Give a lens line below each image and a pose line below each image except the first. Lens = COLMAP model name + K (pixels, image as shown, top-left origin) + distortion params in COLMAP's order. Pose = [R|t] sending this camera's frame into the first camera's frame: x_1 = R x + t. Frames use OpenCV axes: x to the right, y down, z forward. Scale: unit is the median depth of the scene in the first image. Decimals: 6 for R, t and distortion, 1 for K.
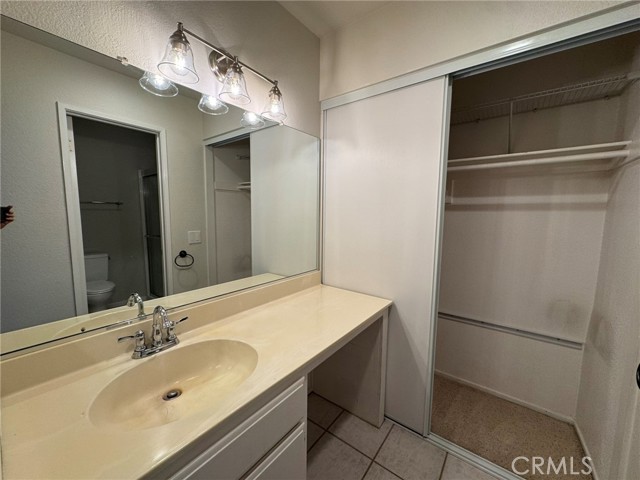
lens RADIAL K [[255.4, 0, 318.9], [0, 255.4, 240.1], [0, 0, 1]] dist [-0.002647, -0.000976]
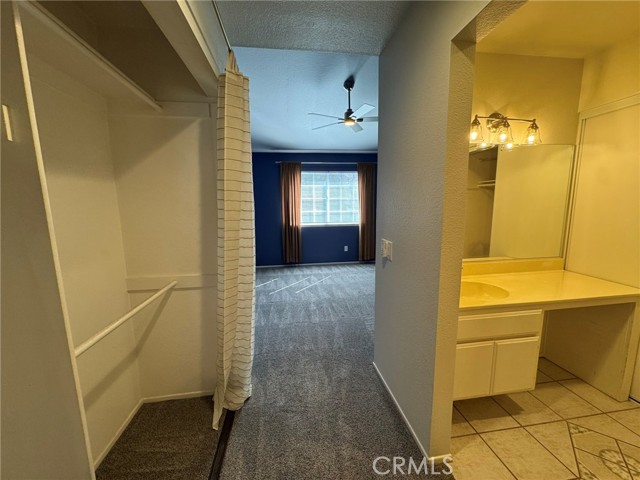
lens RADIAL K [[255.4, 0, 317.4], [0, 255.4, 233.9], [0, 0, 1]] dist [-0.002647, -0.000976]
pose [[0.707694, 0.077963, -0.702204, 0.018965], [-0.056955, 0.996954, 0.053288, 0.011443], [0.704220, 0.002283, 0.709978, -0.672564]]
